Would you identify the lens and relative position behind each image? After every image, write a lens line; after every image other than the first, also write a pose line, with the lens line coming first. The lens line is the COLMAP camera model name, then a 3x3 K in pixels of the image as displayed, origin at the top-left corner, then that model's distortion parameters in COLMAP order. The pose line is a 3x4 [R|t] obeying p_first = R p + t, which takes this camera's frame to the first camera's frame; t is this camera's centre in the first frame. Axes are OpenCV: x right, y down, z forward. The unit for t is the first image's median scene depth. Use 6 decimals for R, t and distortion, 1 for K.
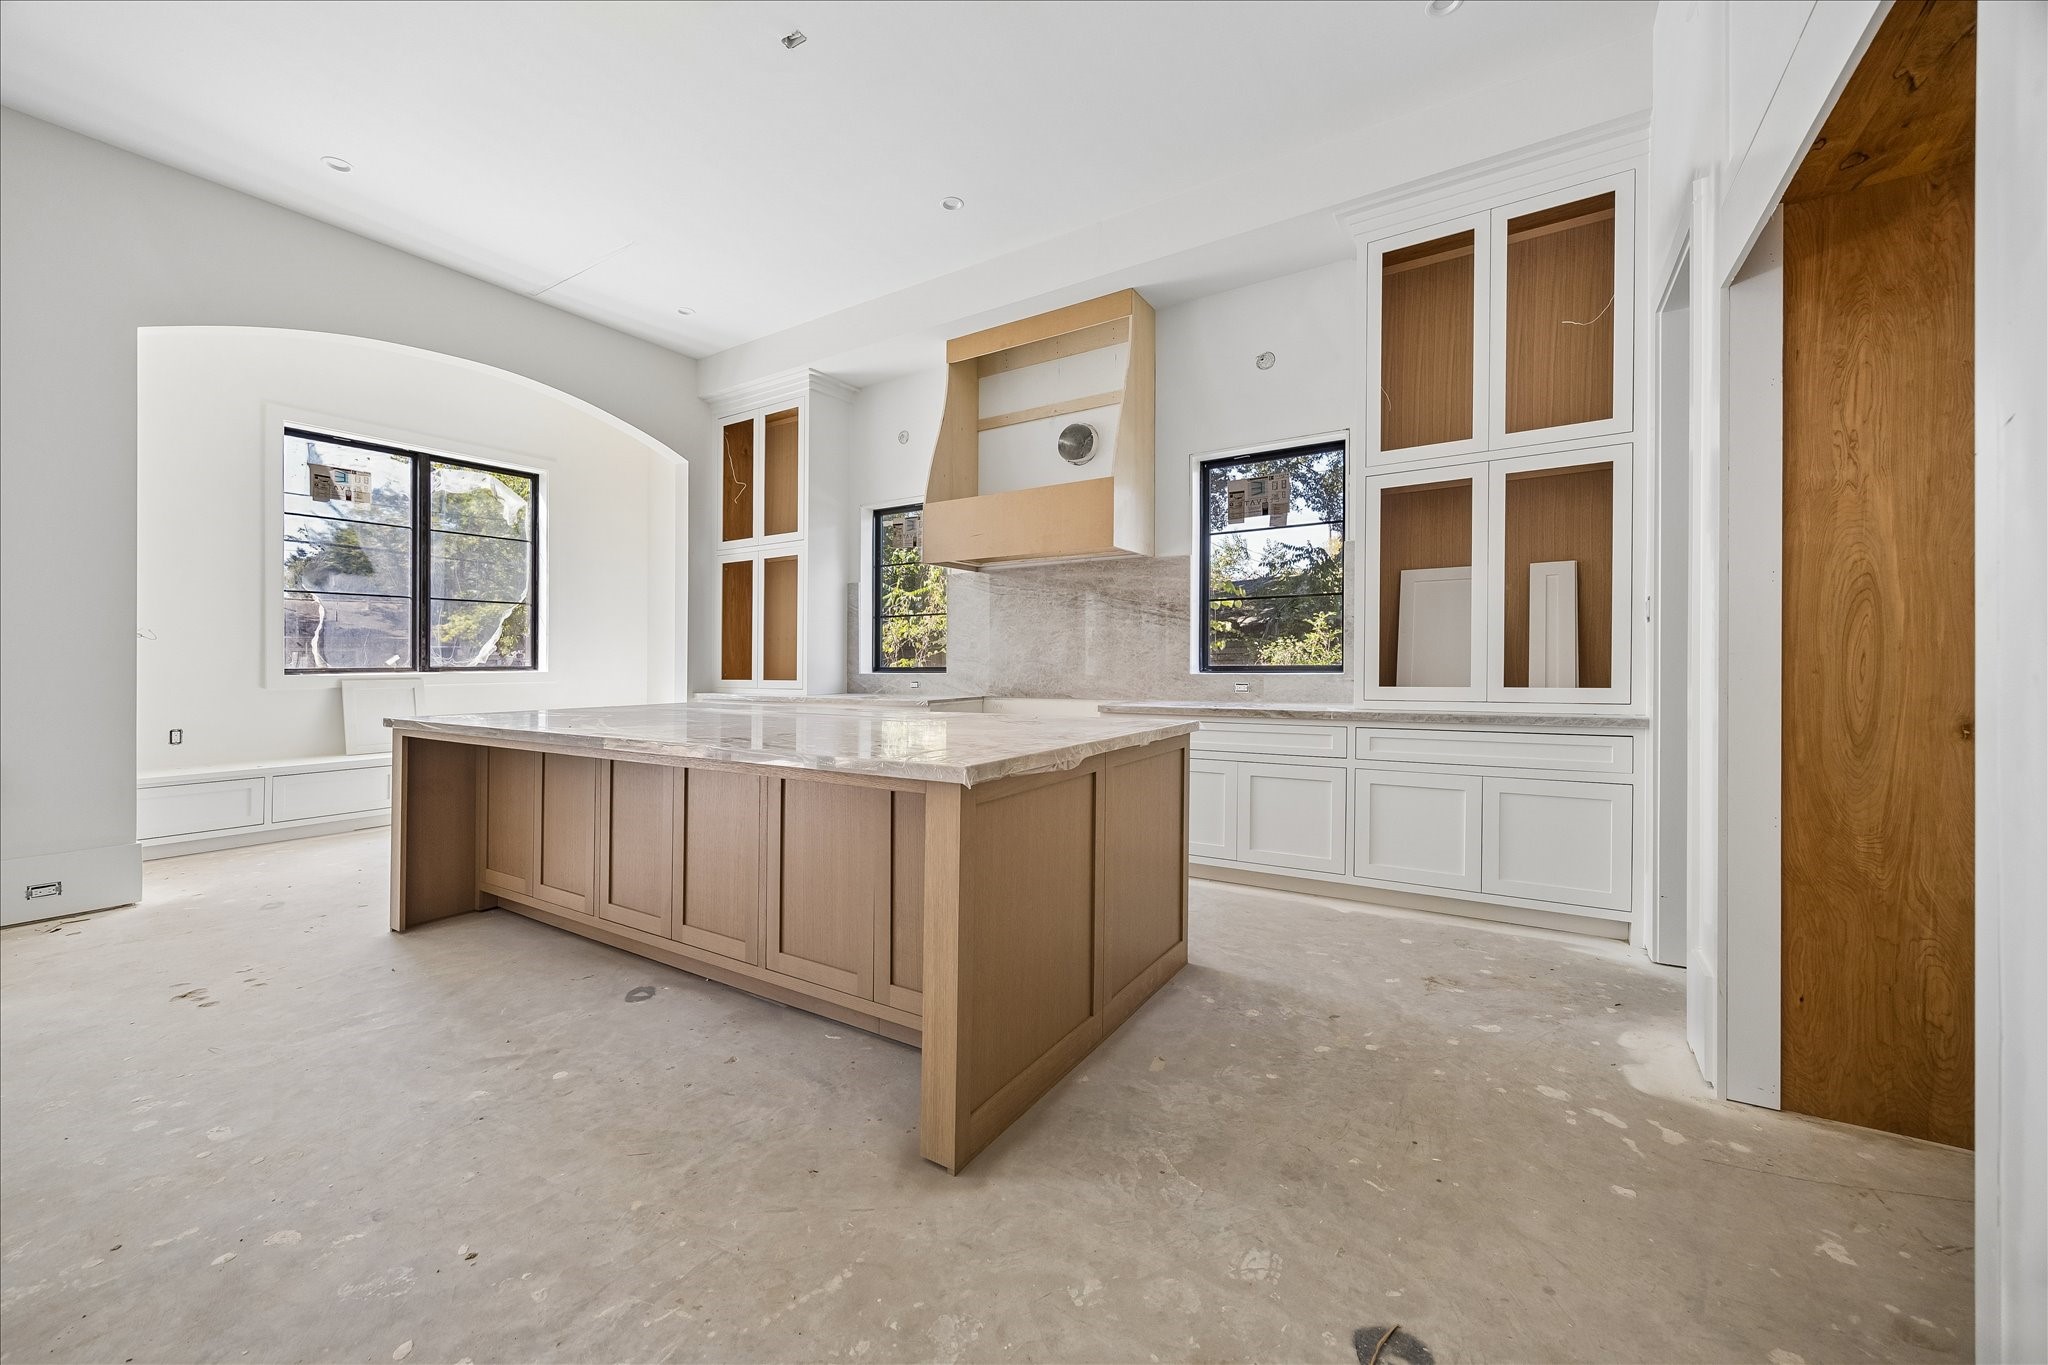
lens RADIAL K [[783.1, 0, 1020.1], [0, 783.1, 668.0], [0, 0, 1]] dist [-0.002668, -0.000009]
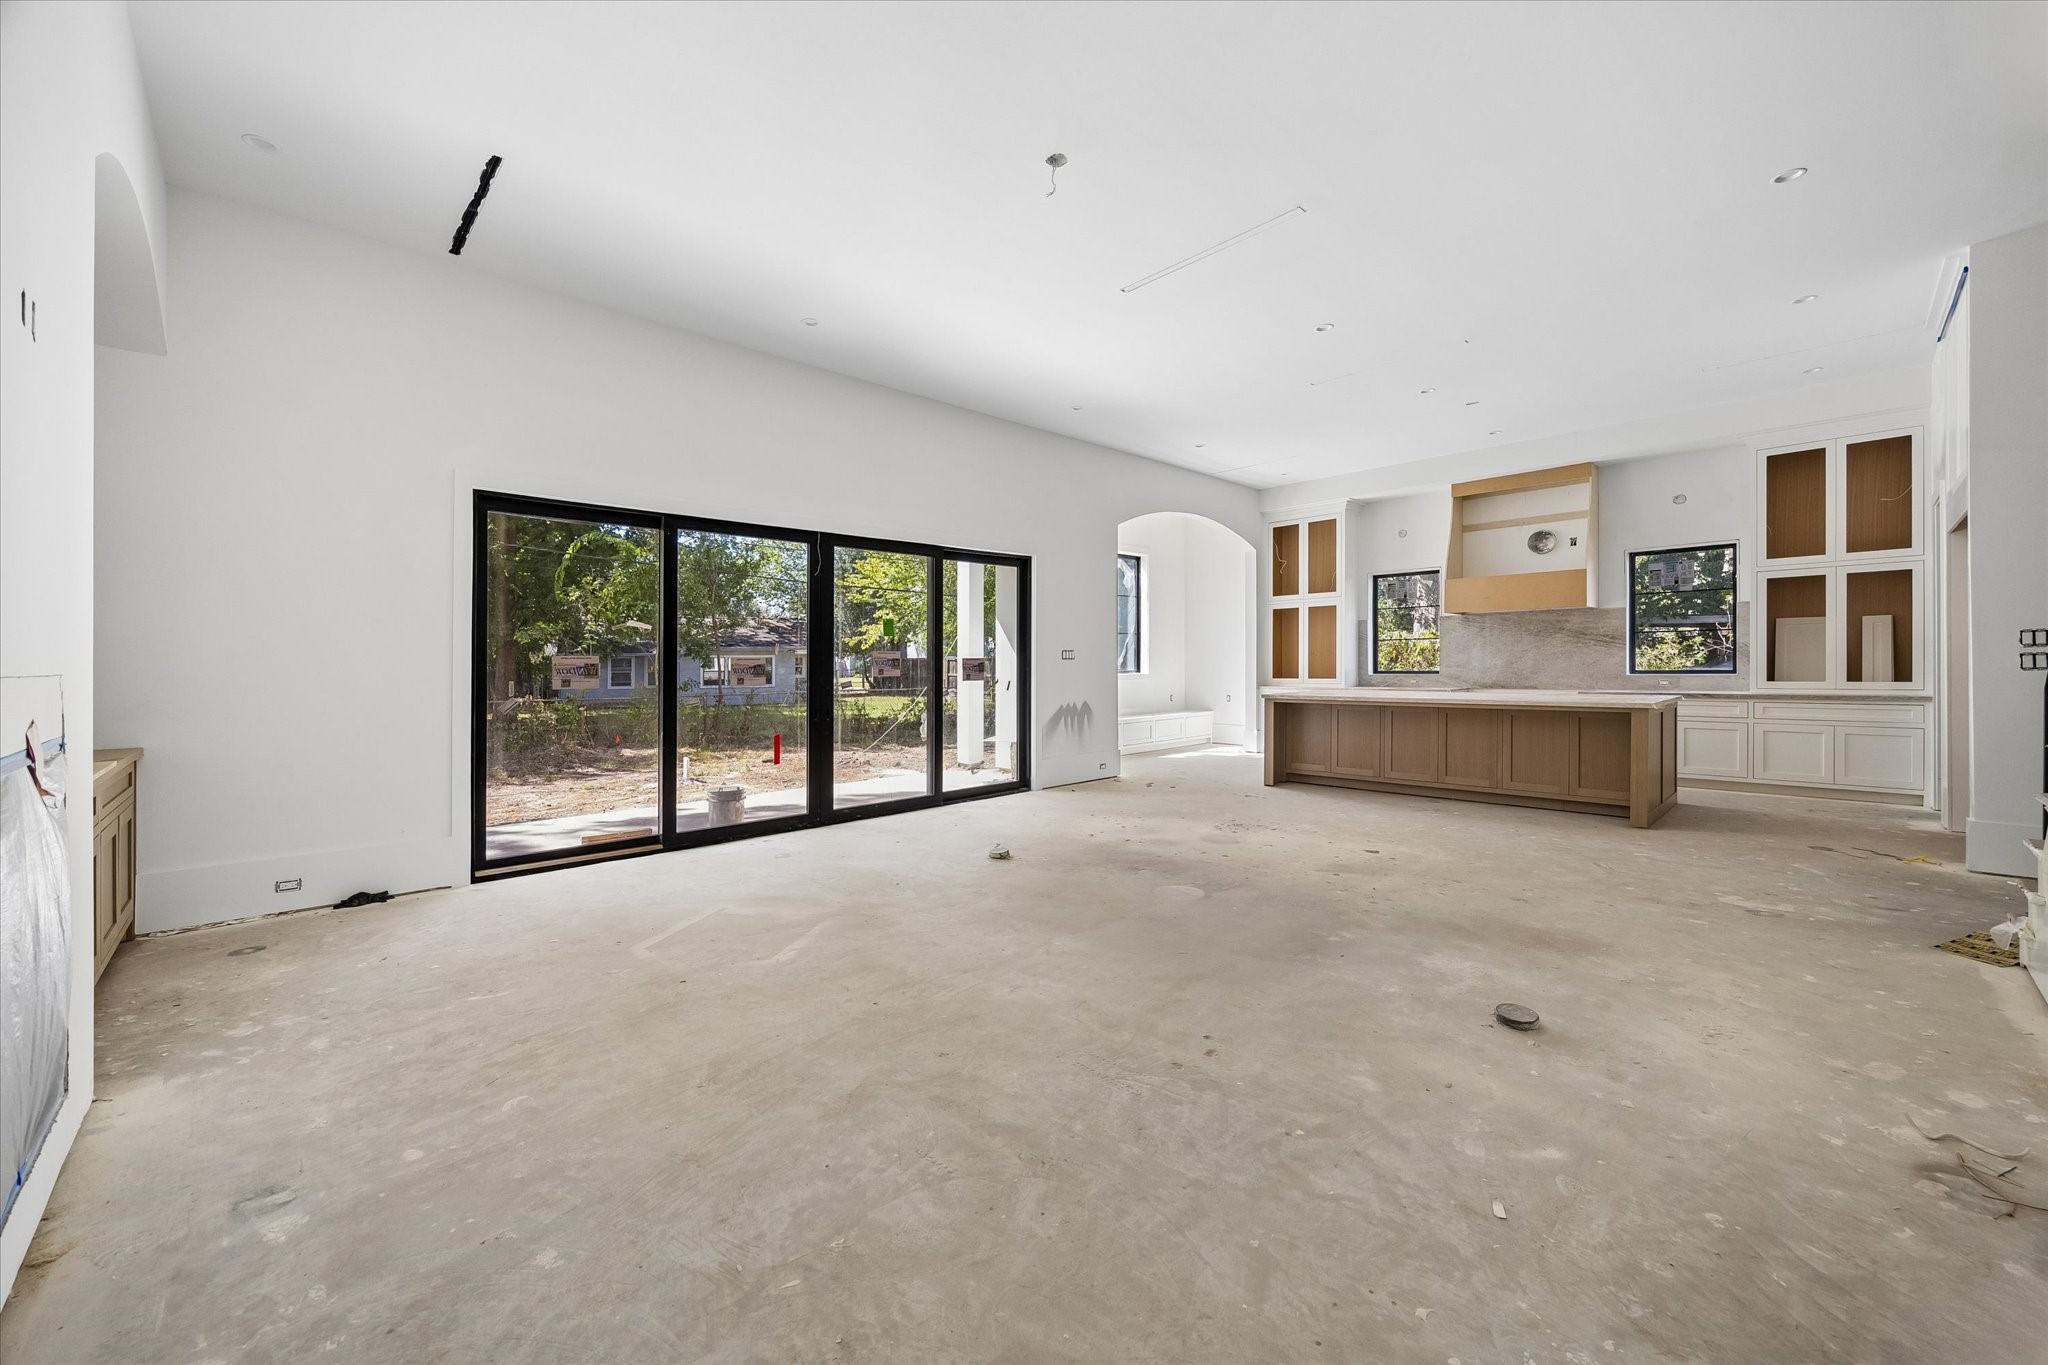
lens RADIAL K [[783.1, 0, 1020.1], [0, 783.1, 663.7], [0, 0, 1]] dist [-0.002668, -0.000009]
pose [[0.970321, -0.005582, -0.241756, -0.880377], [0.004559, 0.999978, -0.004792, -0.019317], [0.241777, 0.003547, 0.970325, -1.342338]]
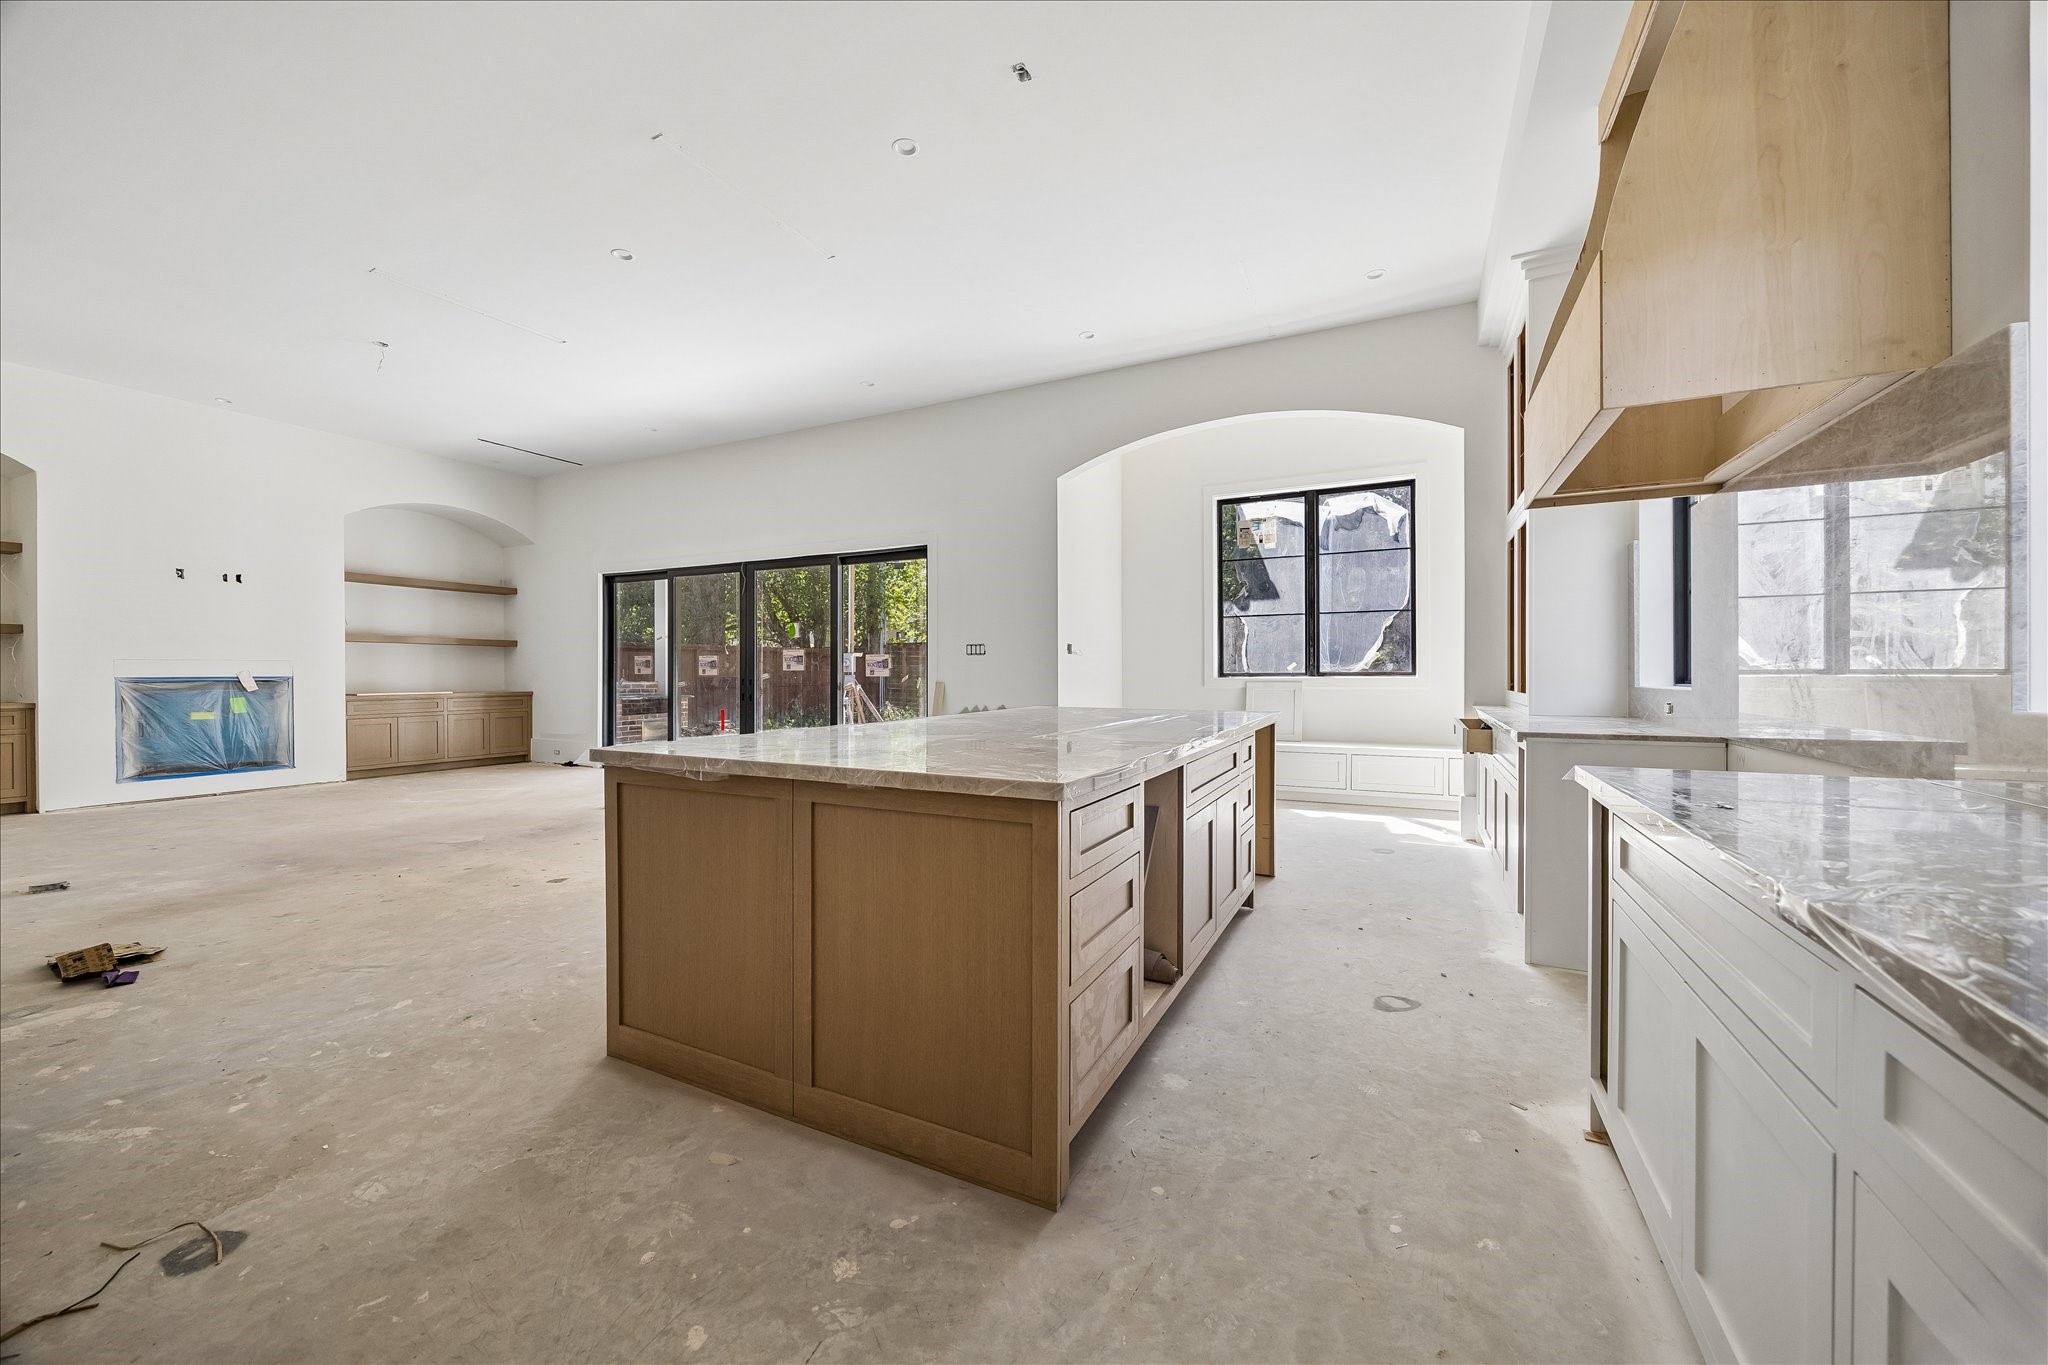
lens RADIAL K [[783.1, 0, 1014.1], [0, 783.1, 676.1], [0, 0, 1]] dist [-0.002668, -0.000009]
pose [[0.087242, 0.011455, -0.996121, 0.644571], [-0.004139, 0.999929, 0.011136, -0.010922], [0.996179, 0.003151, 0.087284, 0.775459]]
